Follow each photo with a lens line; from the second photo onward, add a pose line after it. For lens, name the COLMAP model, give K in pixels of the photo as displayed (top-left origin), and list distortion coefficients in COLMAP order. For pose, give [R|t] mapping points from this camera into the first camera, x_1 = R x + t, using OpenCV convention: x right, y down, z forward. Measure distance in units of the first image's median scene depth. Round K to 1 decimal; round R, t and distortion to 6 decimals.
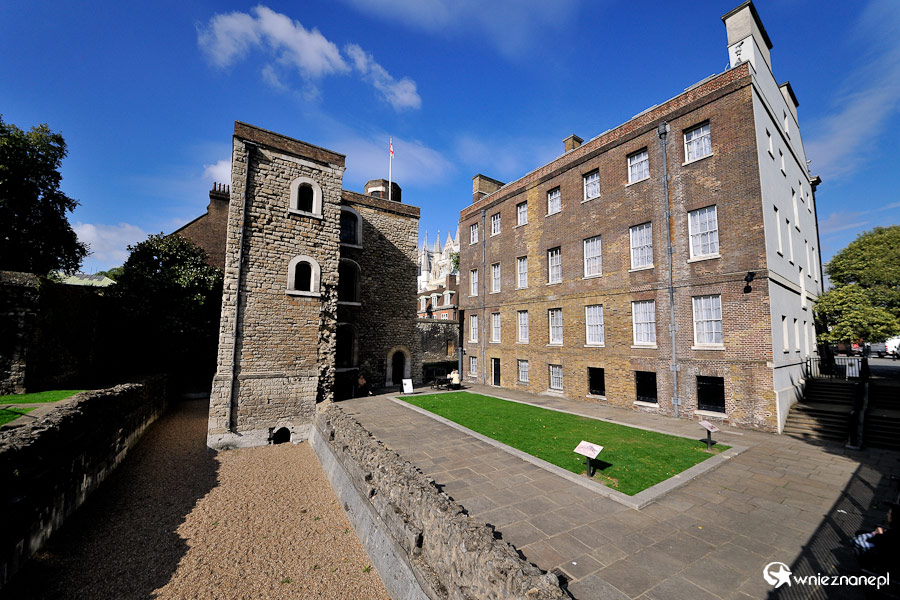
lens RADIAL K [[309.9, 0, 451.5], [0, 309.9, 307.9], [0, 0, 1]] dist [-0.030141, -0.000148]
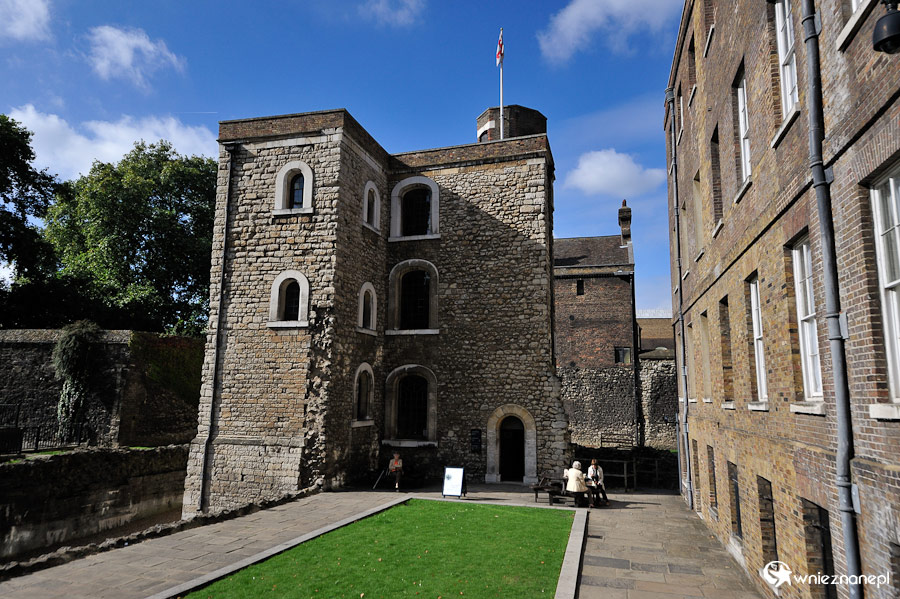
lens RADIAL K [[563.5, 0, 452.3], [0, 563.5, 289.9], [0, 0, 1]] dist [0.032613, -0.000405]
pose [[0.662002, -0.138475, -0.736599, 0.713178], [0.070600, 0.989936, -0.122649, 0.058508], [0.746169, 0.029190, 0.665116, 0.417712]]
